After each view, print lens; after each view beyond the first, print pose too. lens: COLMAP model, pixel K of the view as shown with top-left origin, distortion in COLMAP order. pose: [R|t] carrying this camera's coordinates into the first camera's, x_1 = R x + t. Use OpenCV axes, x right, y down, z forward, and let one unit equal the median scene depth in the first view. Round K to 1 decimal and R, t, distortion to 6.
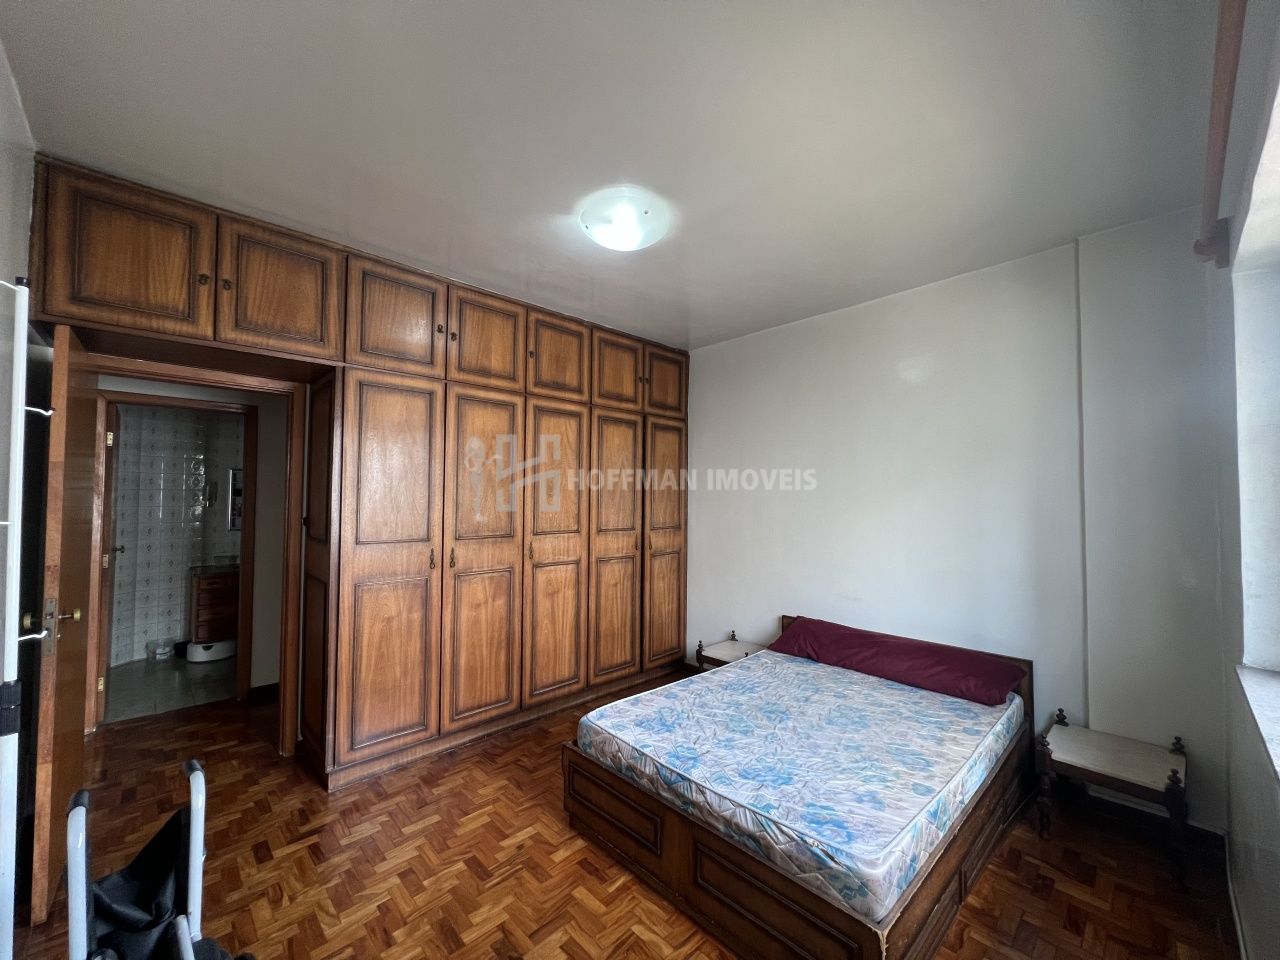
lens RADIAL K [[514.8, 0, 643.0], [0, 514.8, 479.5], [0, 0, 1]] dist [-0.000103, -0.000137]
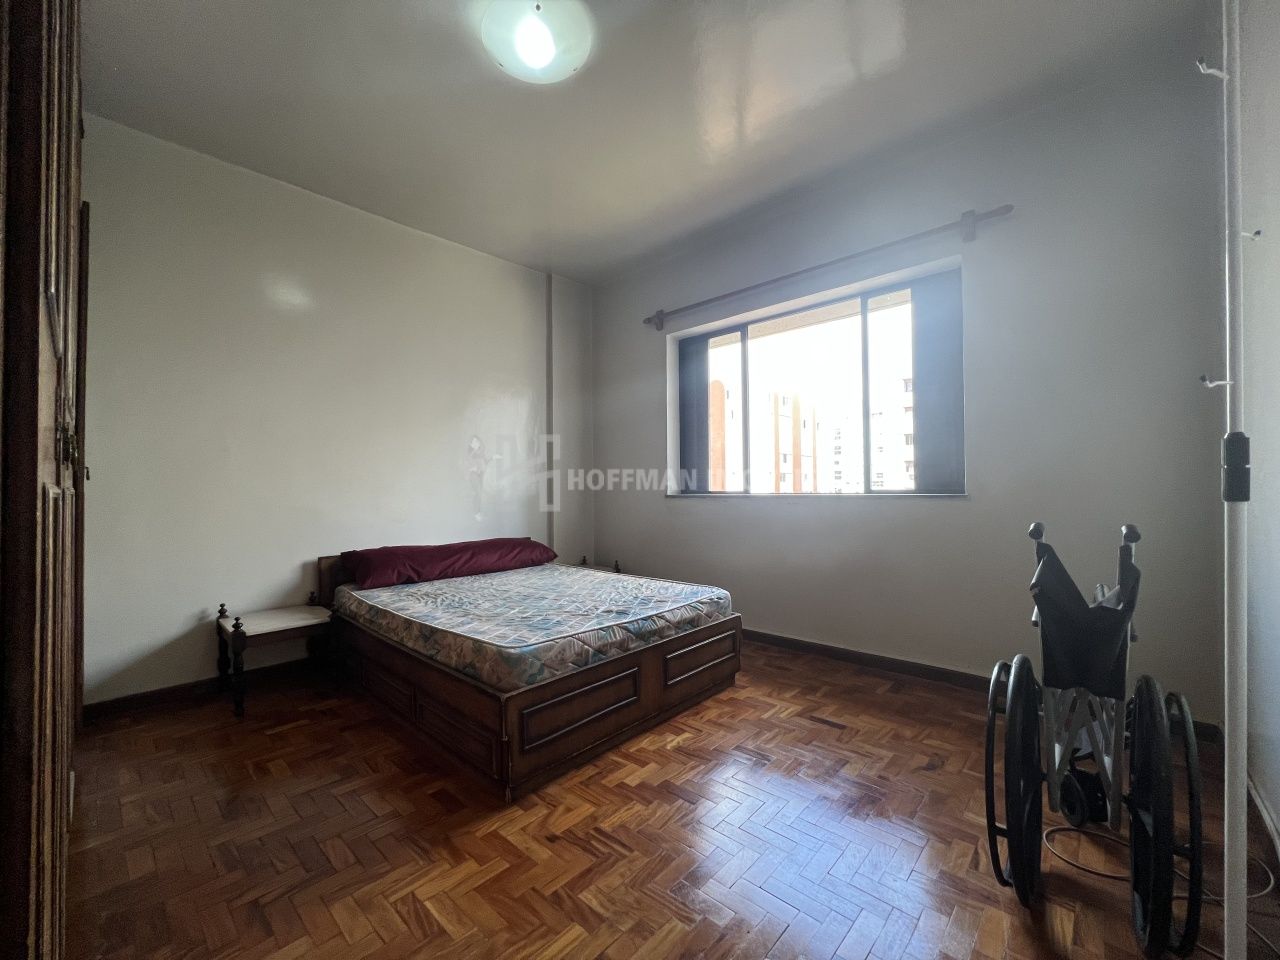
lens RADIAL K [[514.8, 0, 637.5], [0, 514.8, 482.6], [0, 0, 1]] dist [-0.000103, -0.000137]
pose [[-0.054647, 0.005462, 0.998491, -1.026725], [-0.025474, 0.999652, -0.006863, 0.258509], [-0.998181, -0.025811, -0.054489, 1.021917]]
